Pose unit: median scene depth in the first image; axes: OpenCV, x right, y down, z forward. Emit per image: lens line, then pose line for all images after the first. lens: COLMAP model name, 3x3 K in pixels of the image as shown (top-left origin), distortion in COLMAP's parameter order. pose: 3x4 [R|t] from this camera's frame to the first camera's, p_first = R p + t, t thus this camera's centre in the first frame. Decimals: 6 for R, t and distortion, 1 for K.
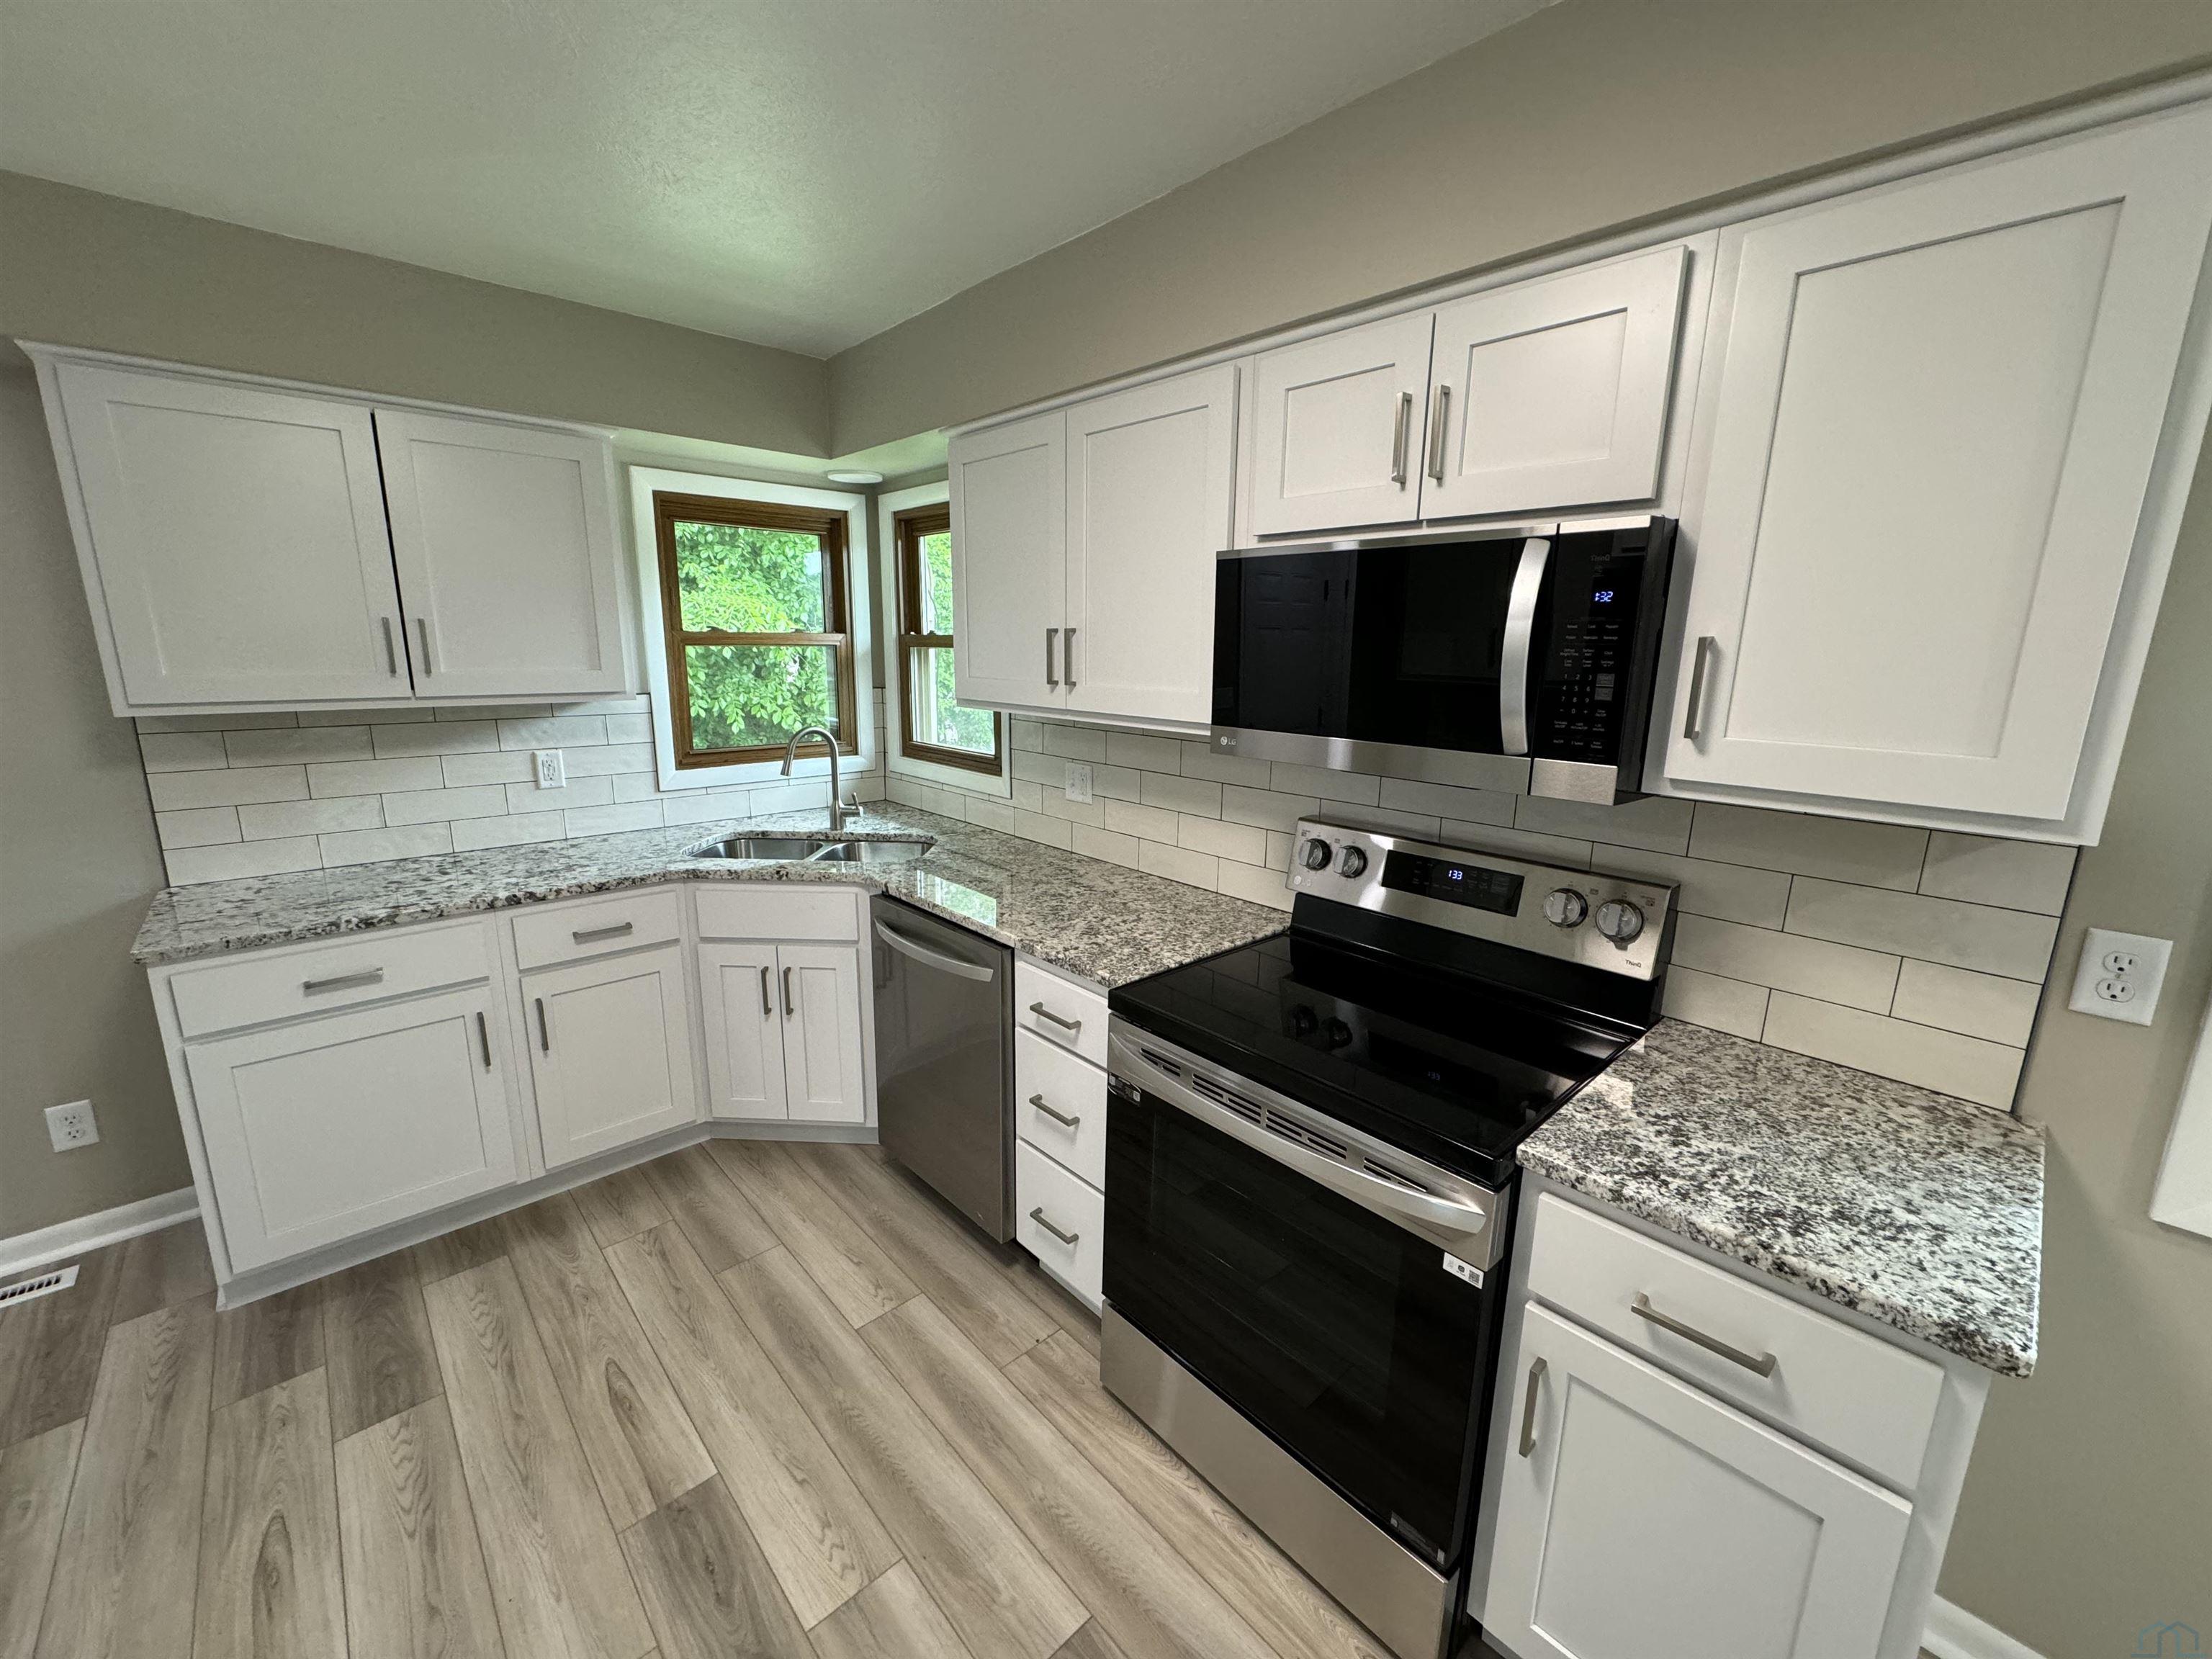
lens RADIAL K [[875.6, 0, 1101.9], [0, 875.6, 828.2], [0, 0, 1]] dist [-0.000656, 0.000204]
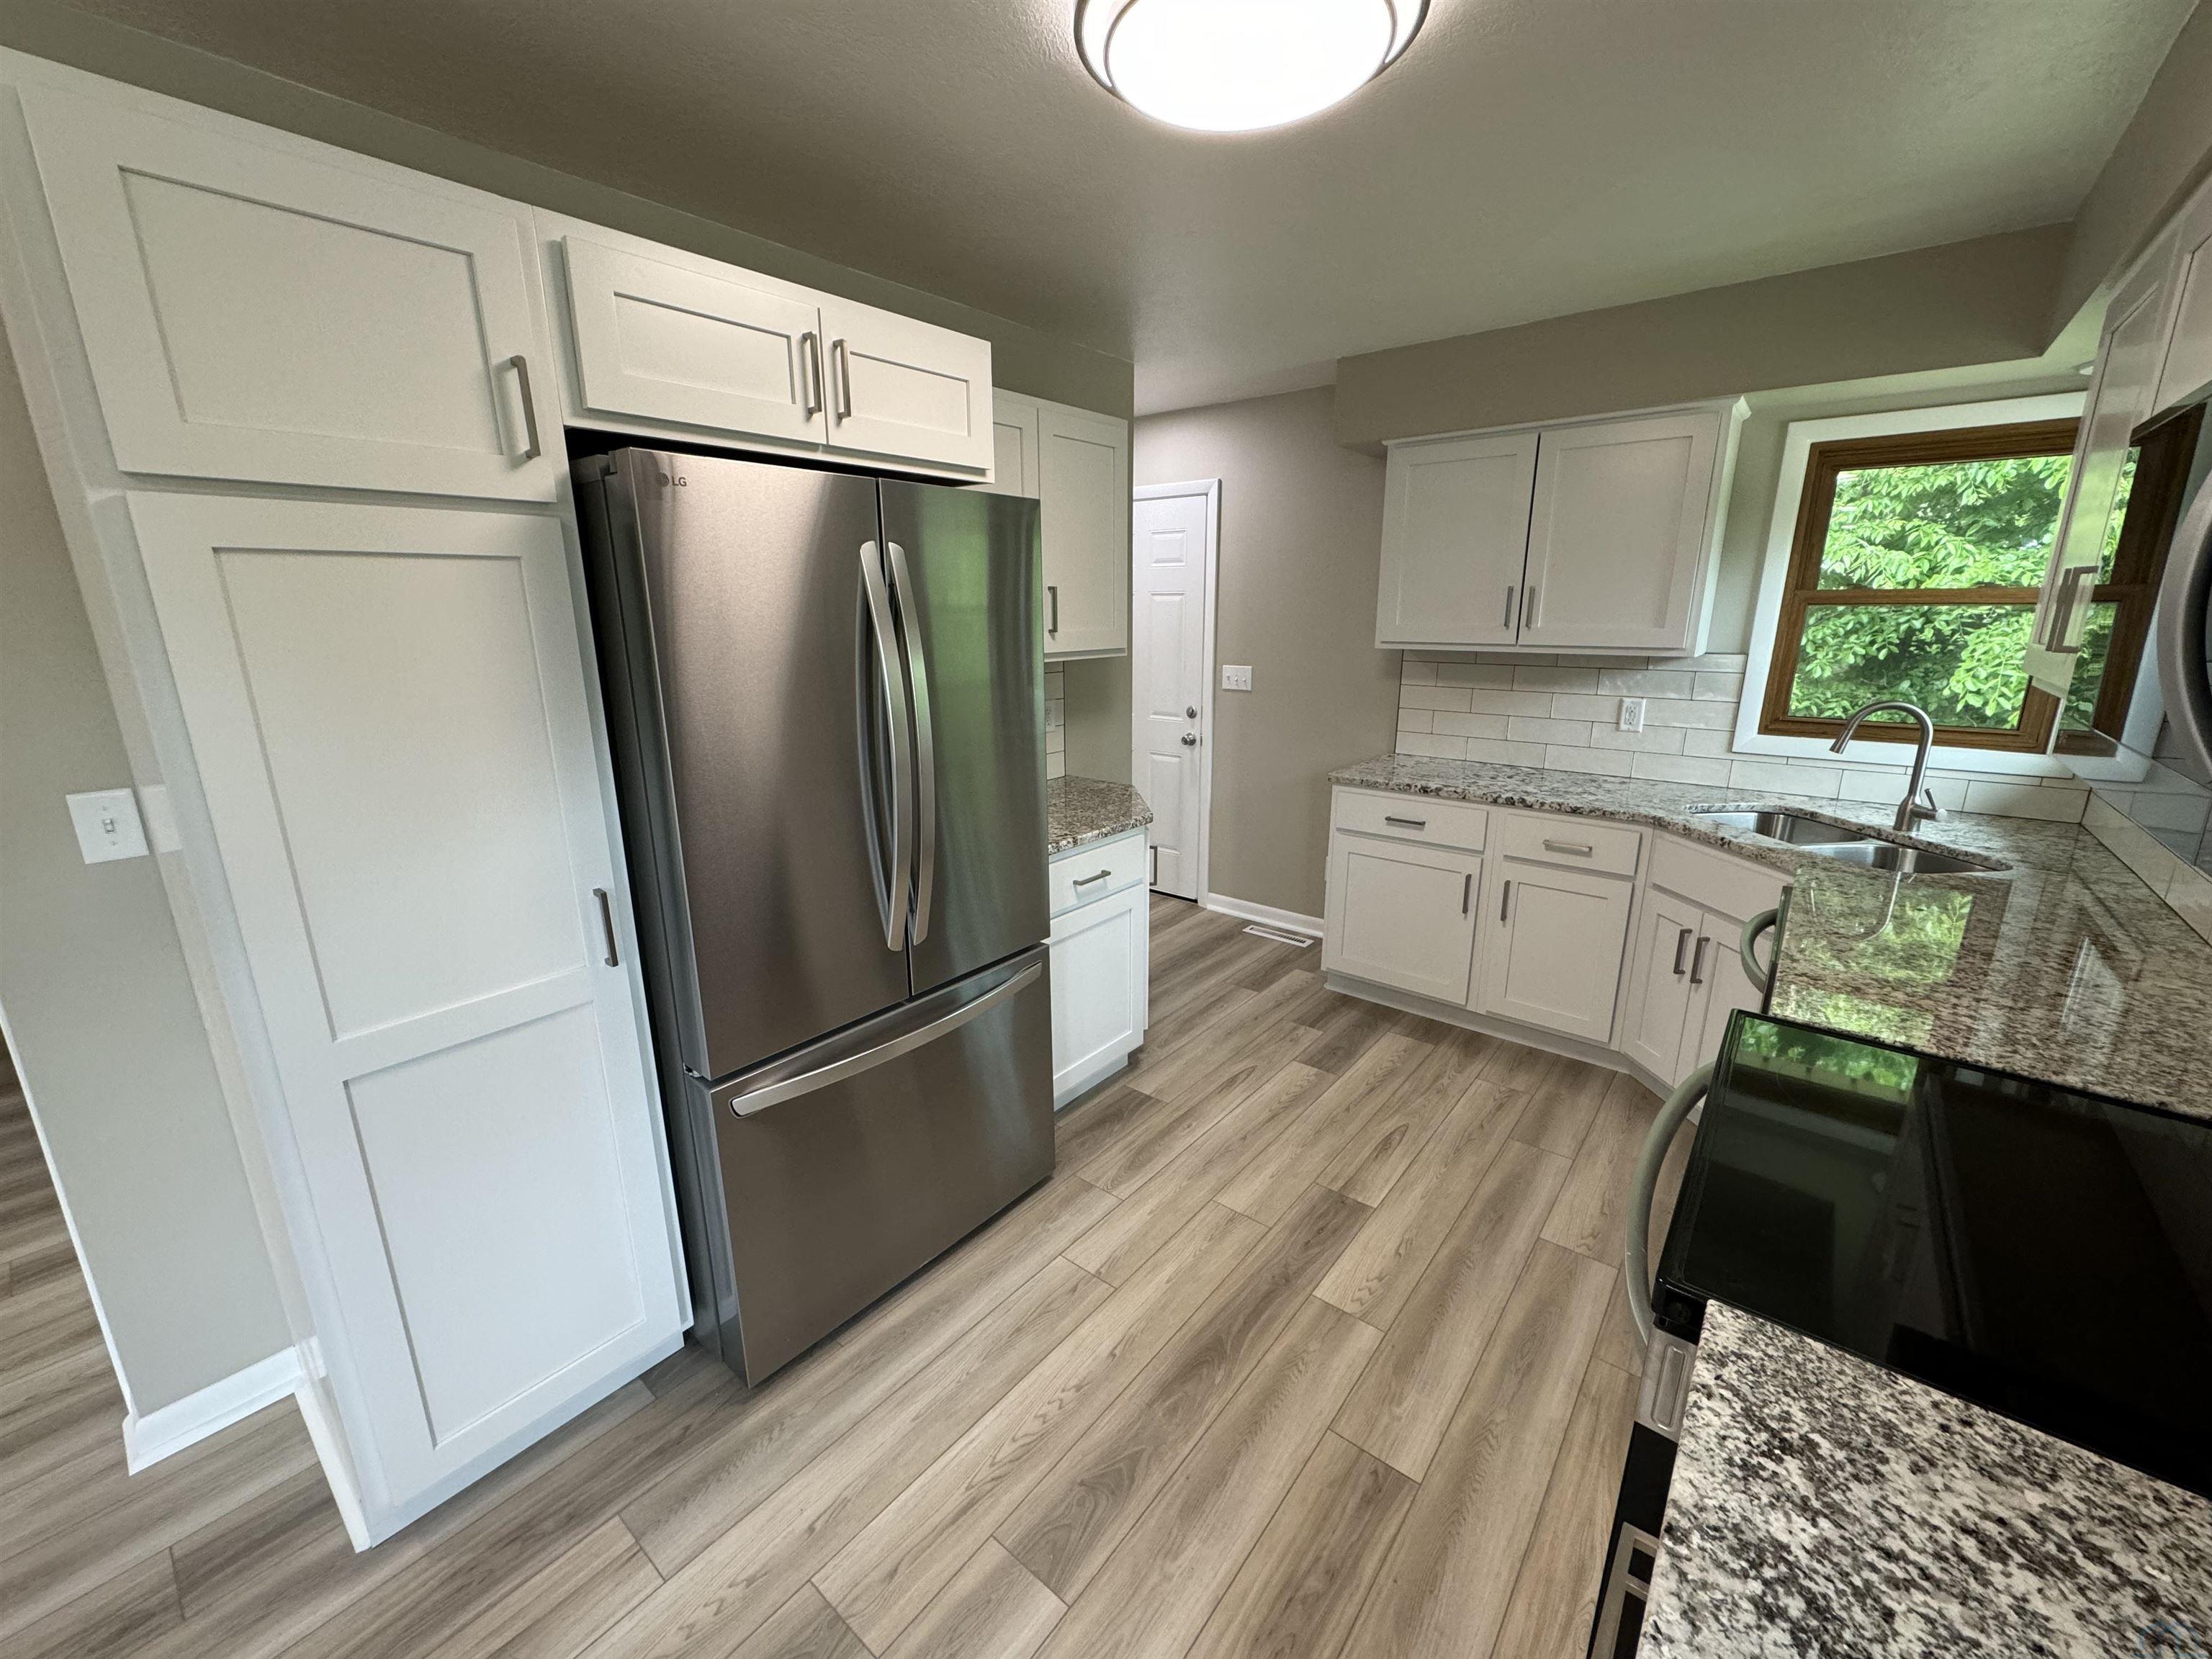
lens RADIAL K [[877.3, 0, 1109.5], [0, 877.3, 826.7], [0, 0, 1]] dist [0.000107, 0.000225]
pose [[0.142827, 0.227750, -0.963187, 0.549139], [-0.201623, 0.959454, 0.196970, -0.019996], [0.968994, 0.166068, 0.182956, 0.193927]]
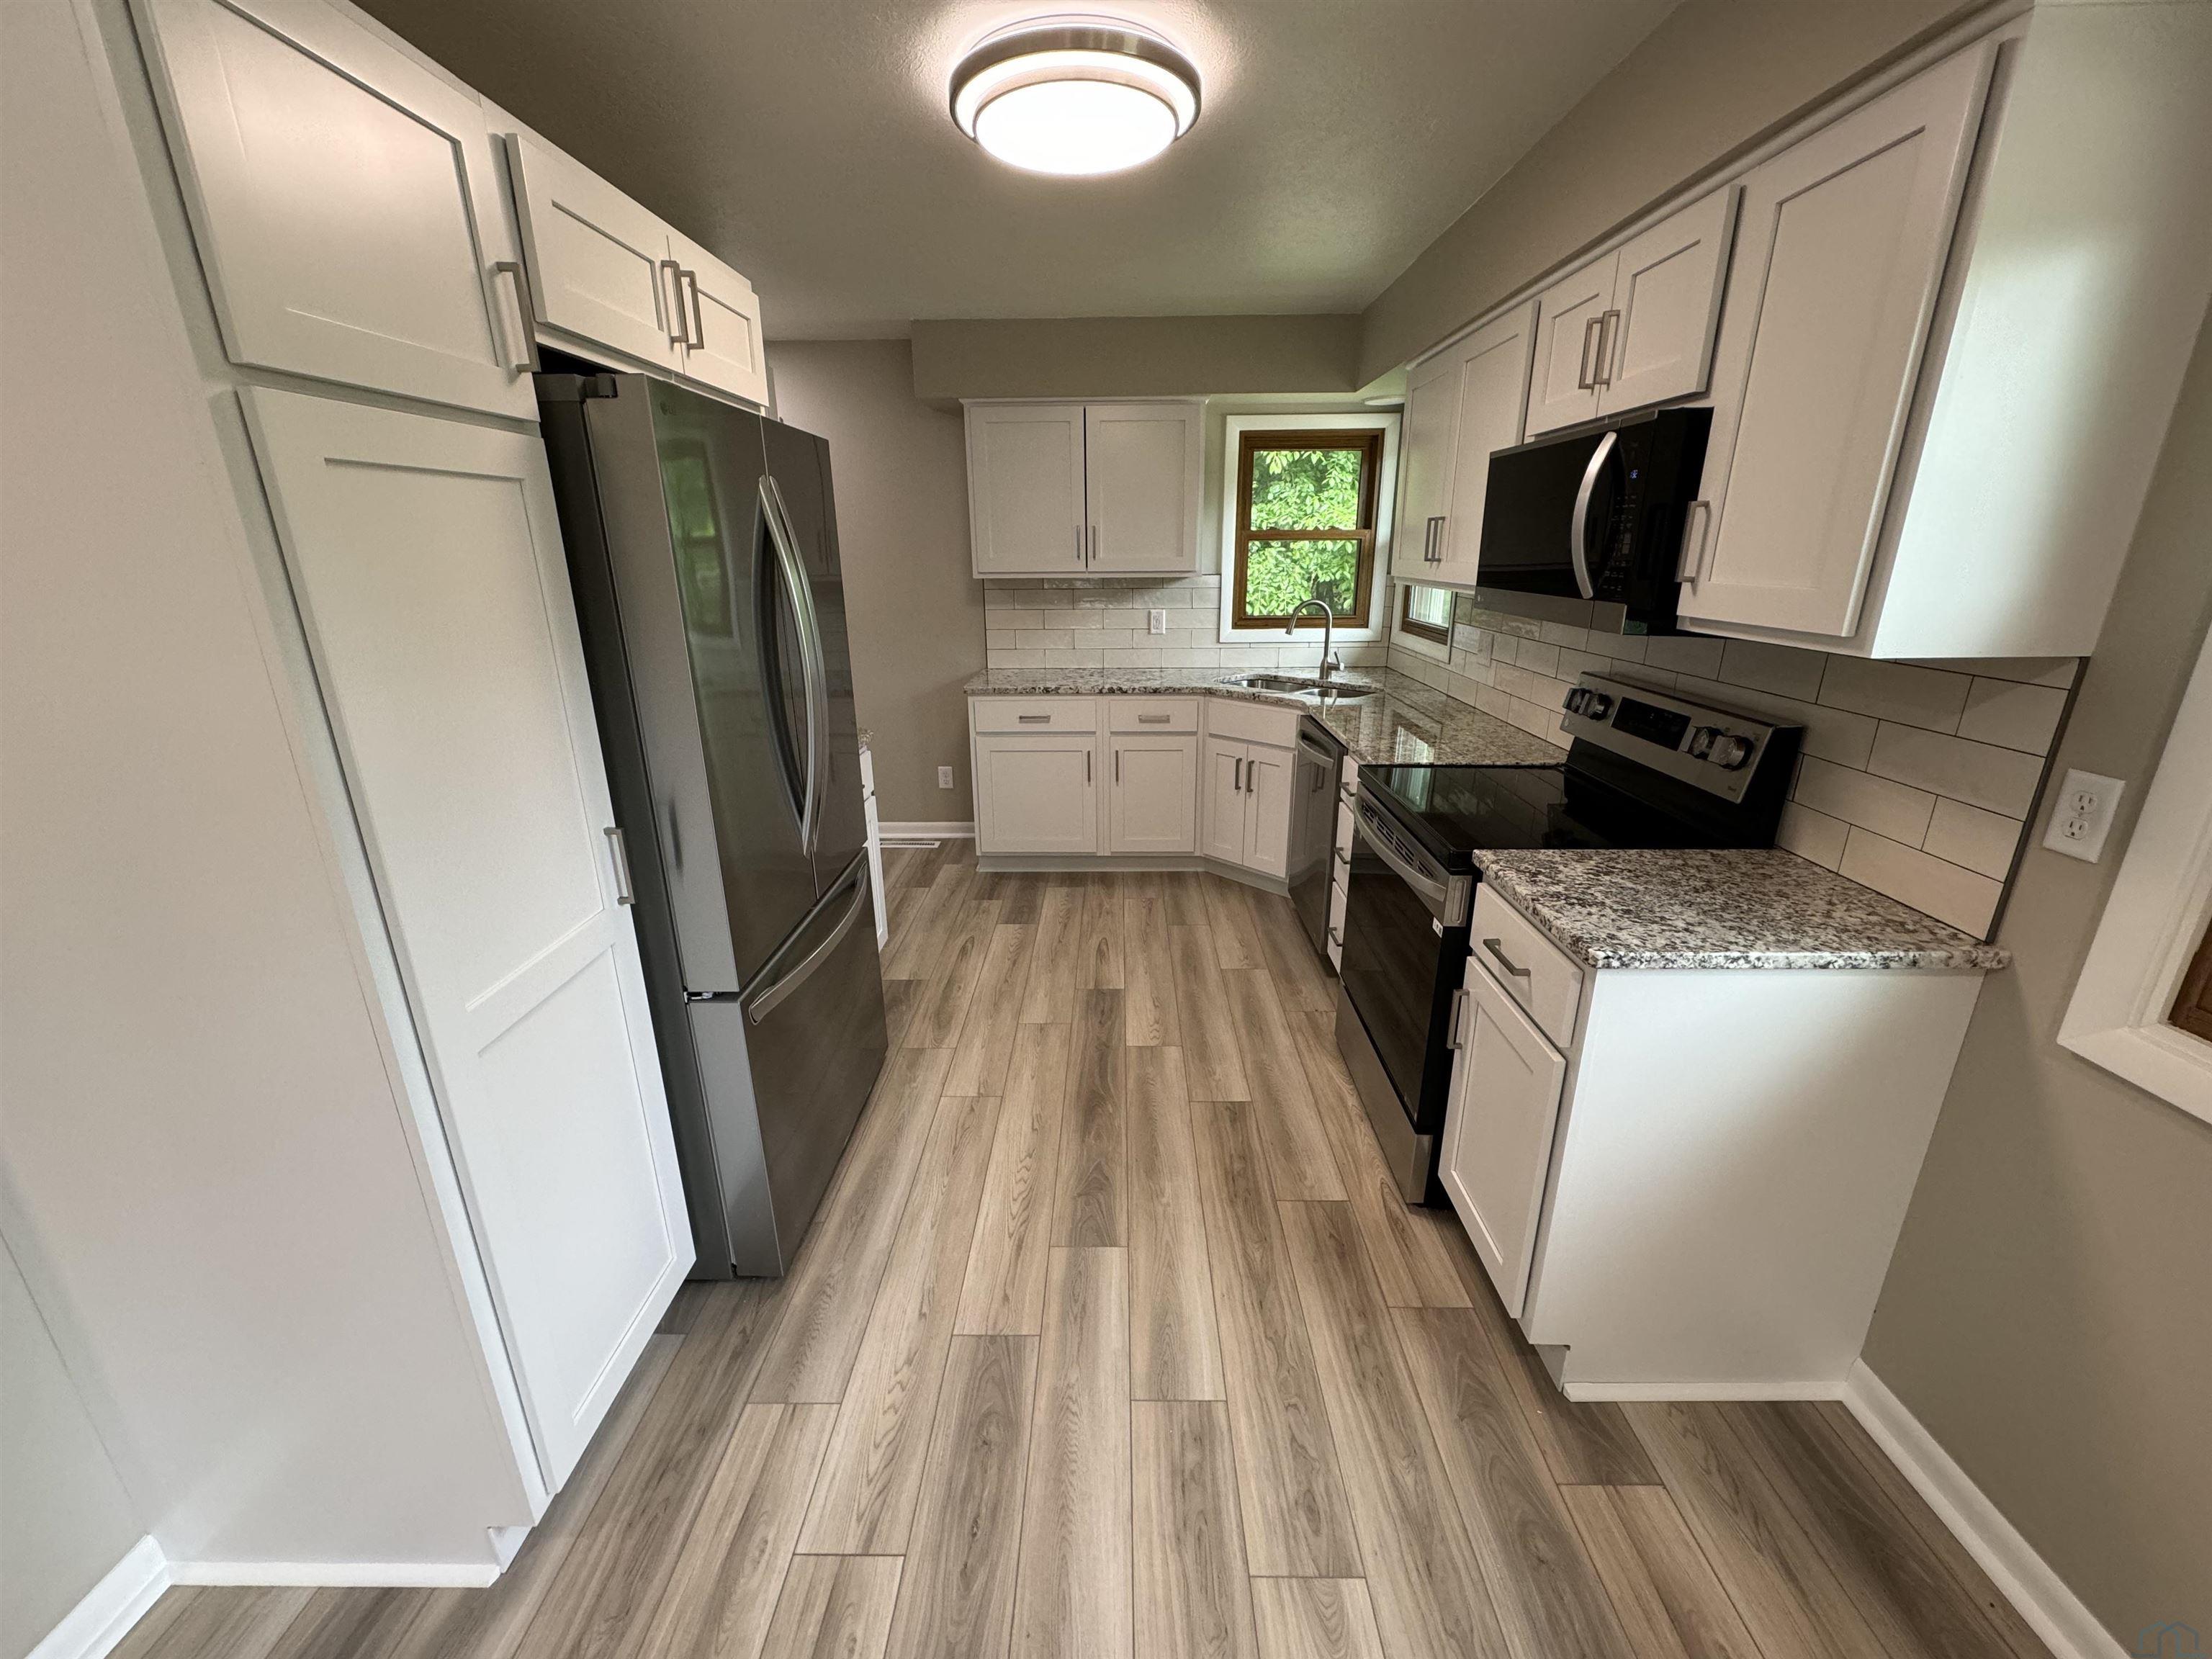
lens RADIAL K [[877.3, 0, 1109.5], [0, 877.3, 826.7], [0, 0, 1]] dist [0.000107, 0.000225]
pose [[0.725944, 0.192707, -0.660204, 0.565987], [-0.127378, 0.981007, 0.146285, 0.099015], [0.675855, -0.022099, 0.736703, -0.316815]]
